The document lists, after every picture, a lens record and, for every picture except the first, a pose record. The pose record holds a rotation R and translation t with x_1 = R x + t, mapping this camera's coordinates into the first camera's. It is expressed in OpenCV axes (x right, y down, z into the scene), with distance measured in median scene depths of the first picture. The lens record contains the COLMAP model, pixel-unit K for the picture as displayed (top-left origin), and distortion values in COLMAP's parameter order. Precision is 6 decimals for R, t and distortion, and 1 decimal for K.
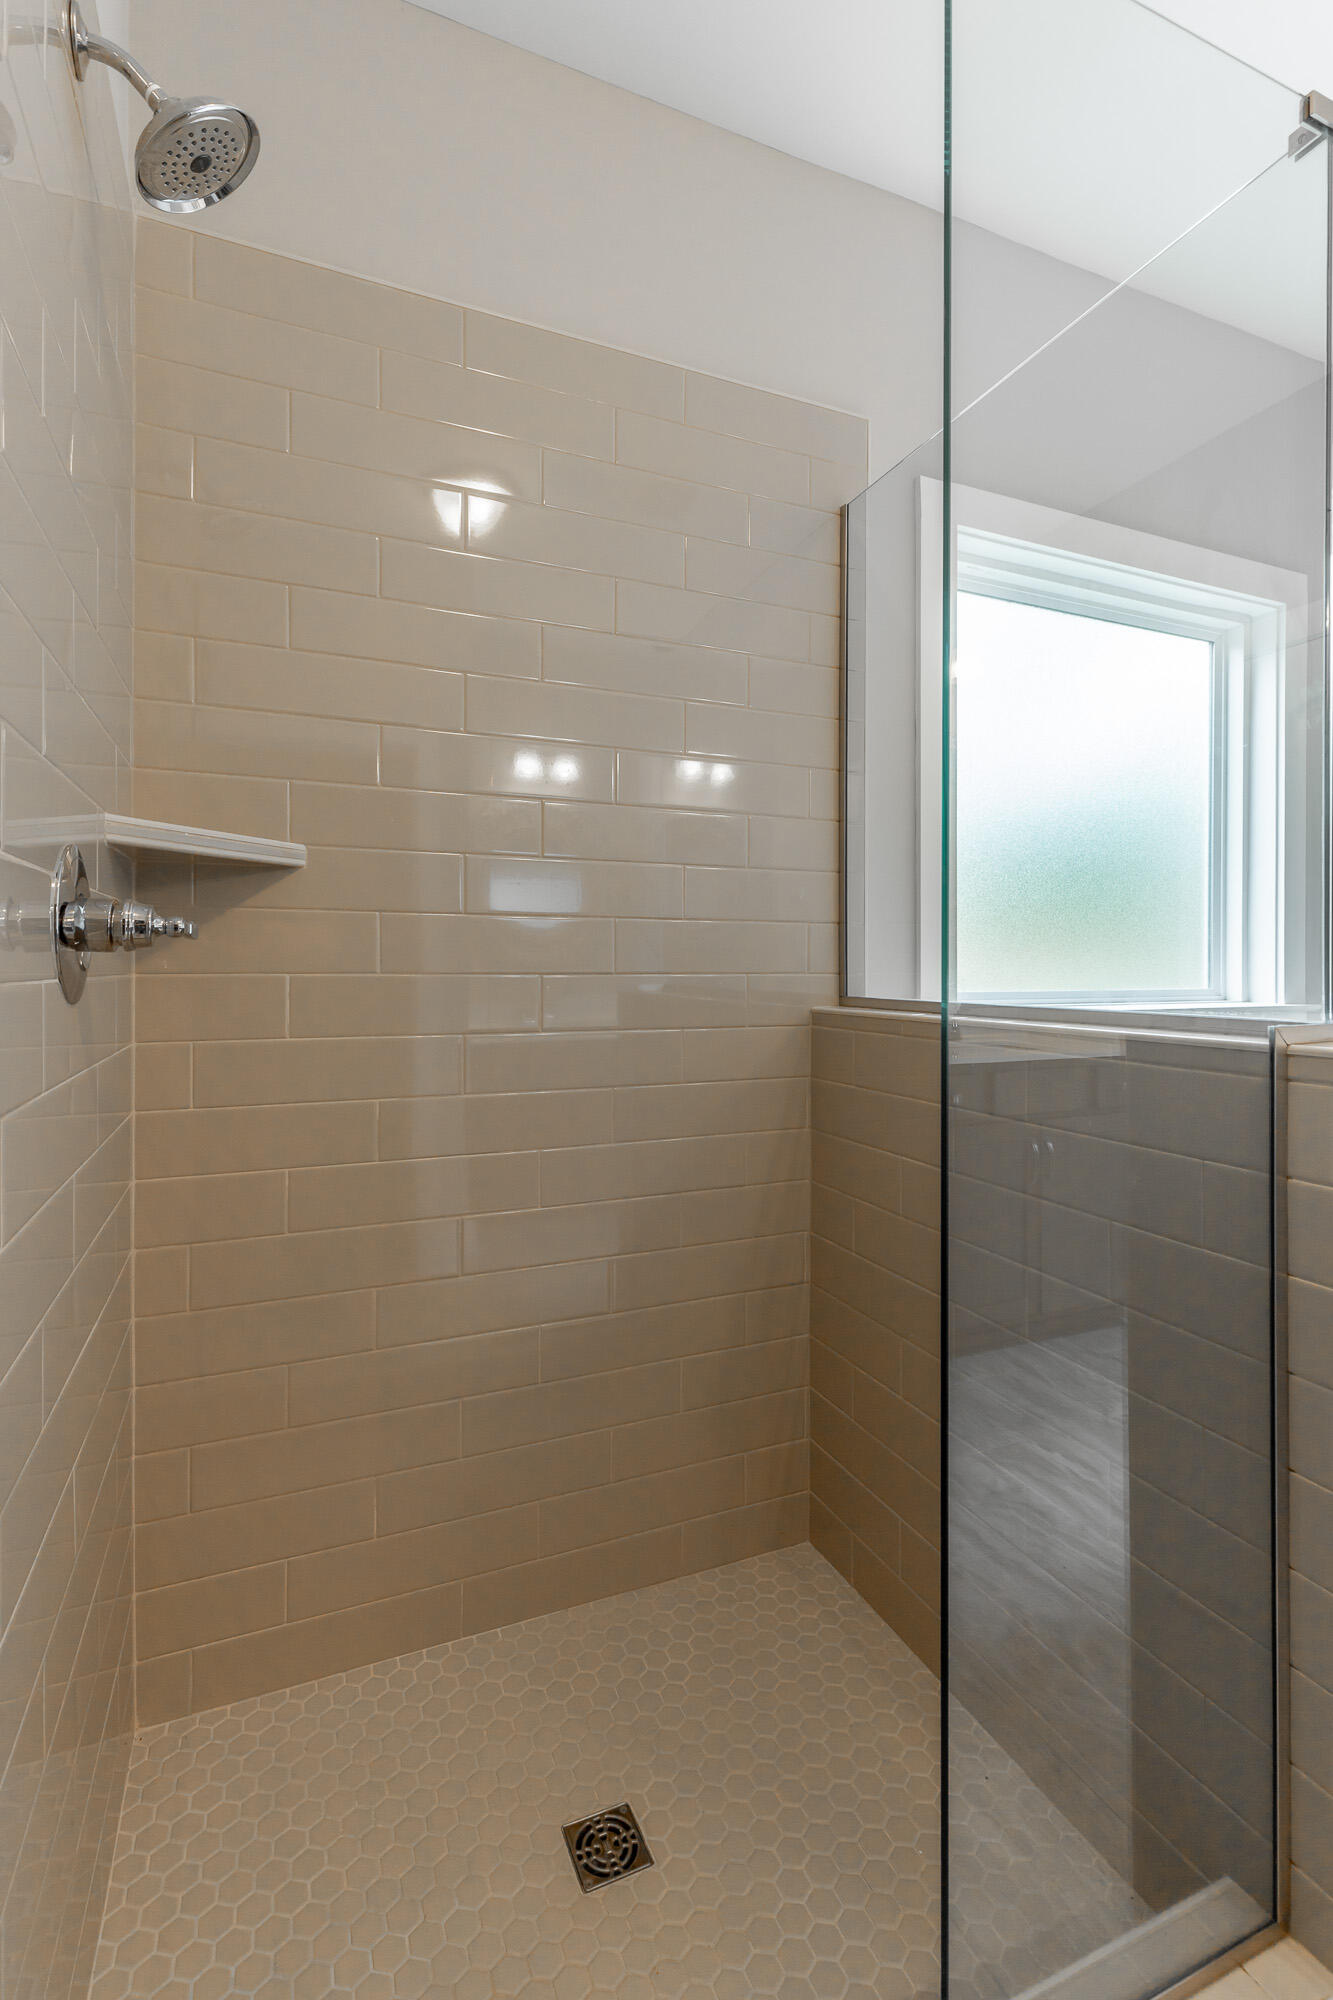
lens RADIAL K [[908.6, 0, 660.7], [0, 908.6, 959.7], [0, 0, 1]] dist [0.065049, -0.029993]
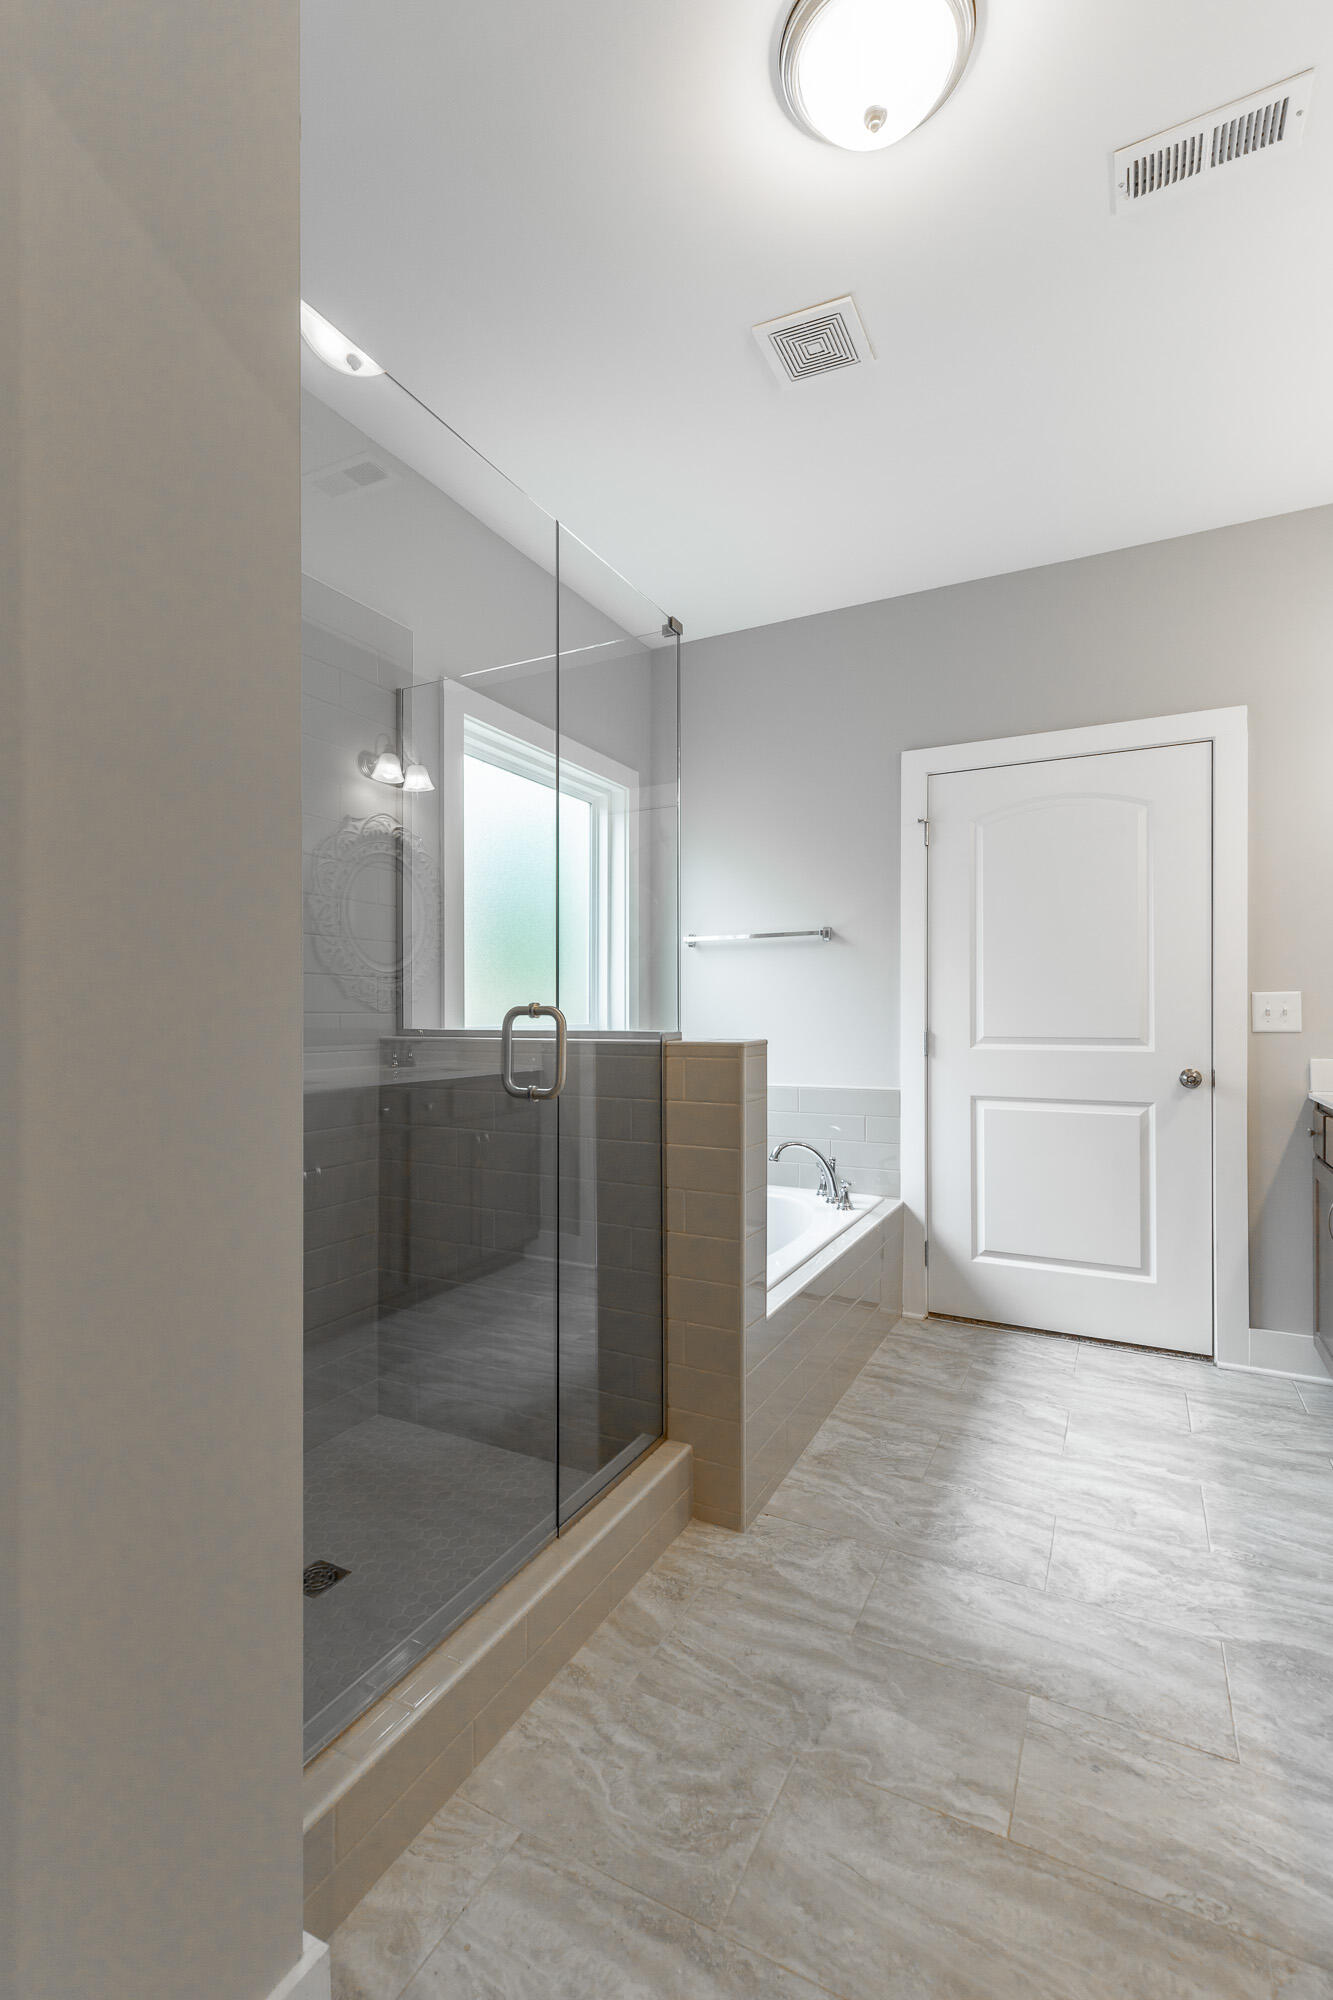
lens RADIAL K [[905.2, 0, 666.5], [0, 905.2, 1000.0], [0, 0, 1]] dist [0.016201, -0.000161]
pose [[0.771913, 0.000930, 0.635727, -0.339081], [-0.000040, 0.999999, -0.001414, -0.002027], [-0.635728, 0.001067, 0.771913, -0.324244]]
